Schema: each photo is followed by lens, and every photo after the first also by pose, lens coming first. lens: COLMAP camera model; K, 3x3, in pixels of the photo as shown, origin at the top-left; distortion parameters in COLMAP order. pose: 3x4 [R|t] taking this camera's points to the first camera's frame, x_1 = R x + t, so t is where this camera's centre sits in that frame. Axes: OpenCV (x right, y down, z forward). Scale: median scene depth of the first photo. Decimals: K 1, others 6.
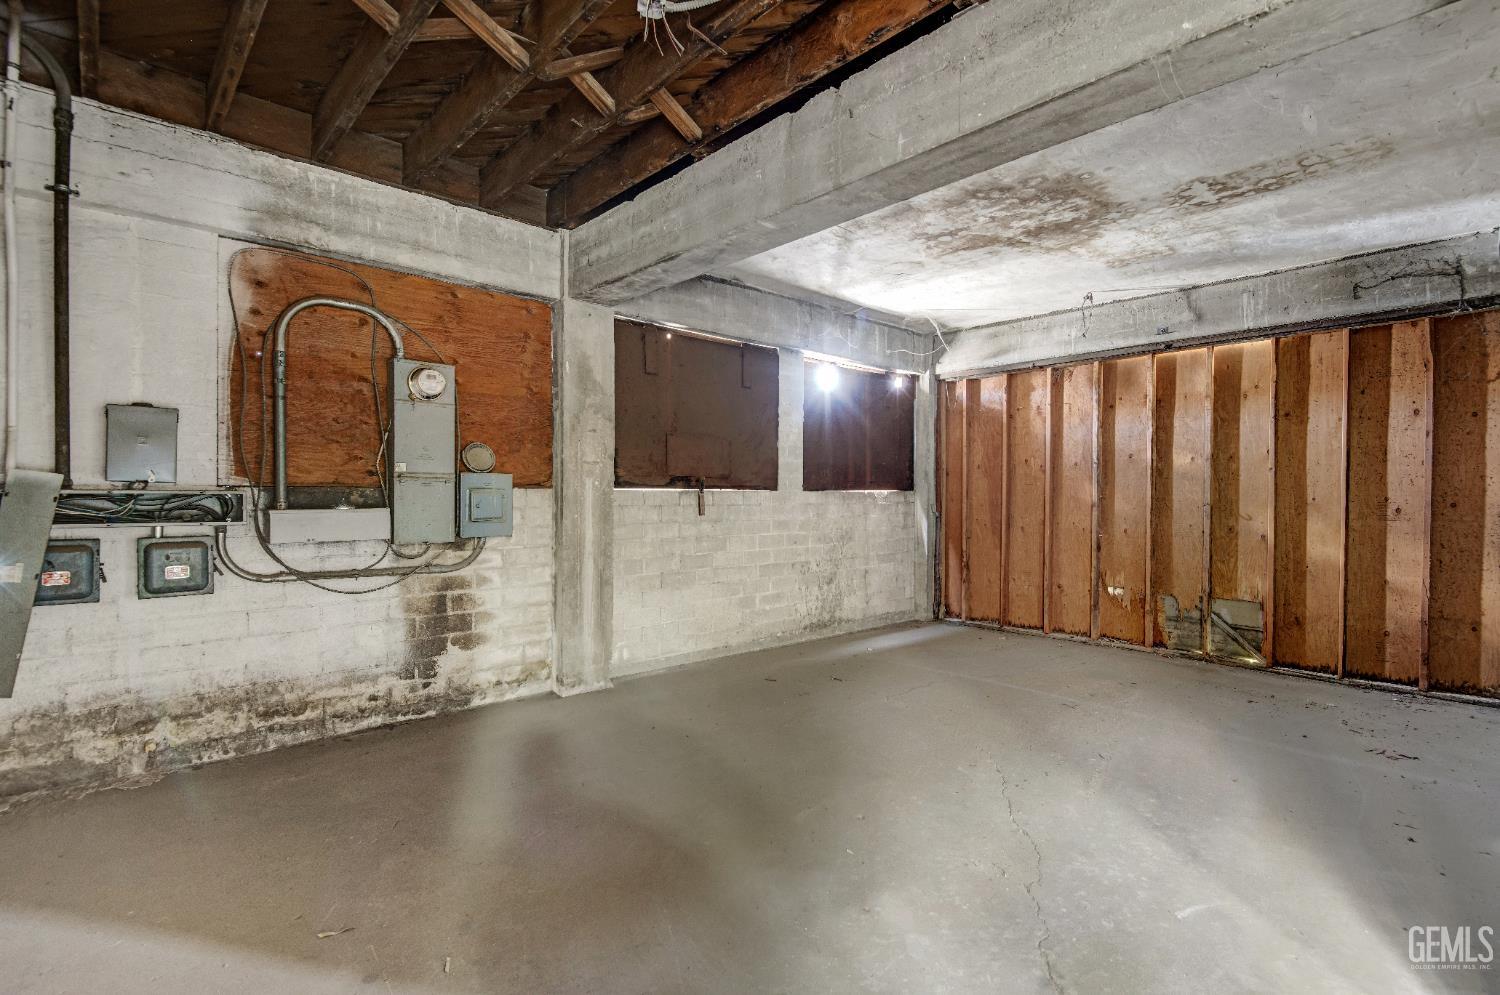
lens RADIAL K [[708.2, 0, 753.6], [0, 708.2, 500.5], [0, 0, 1]] dist [0.002150, -0.000726]
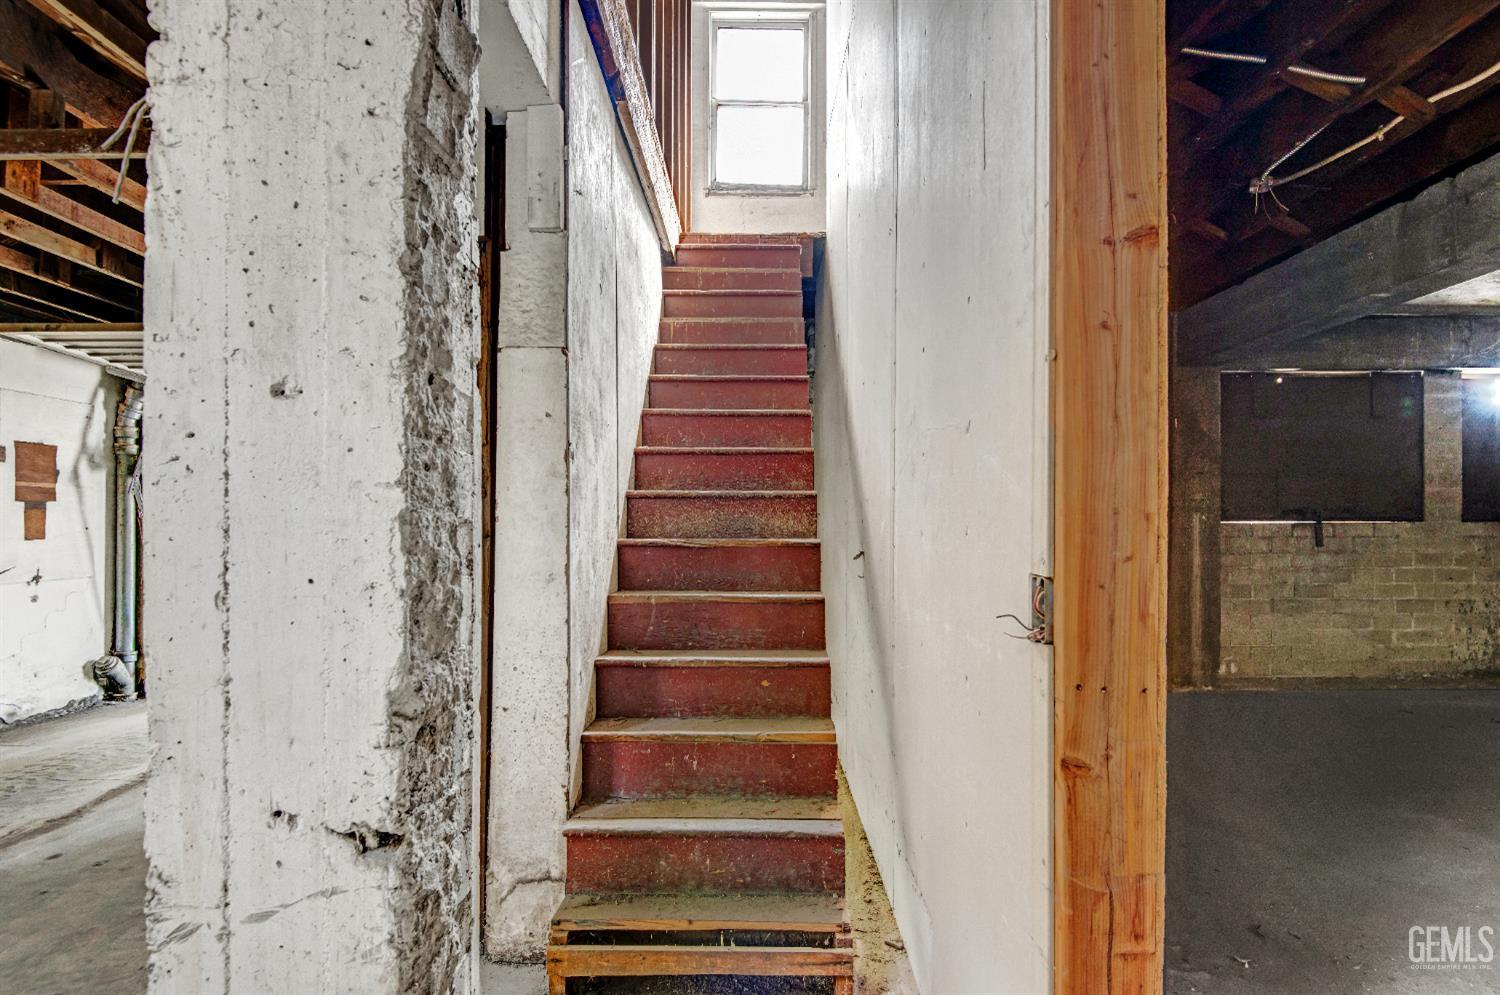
lens RADIAL K [[708.2, 0, 760.5], [0, 708.2, 526.1], [0, 0, 1]] dist [0.002150, -0.000726]
pose [[0.726829, -0.003214, -0.686811, 0.046417], [-0.002691, 0.999968, -0.007528, 0.000918], [0.686813, 0.007320, 0.726797, -0.324884]]
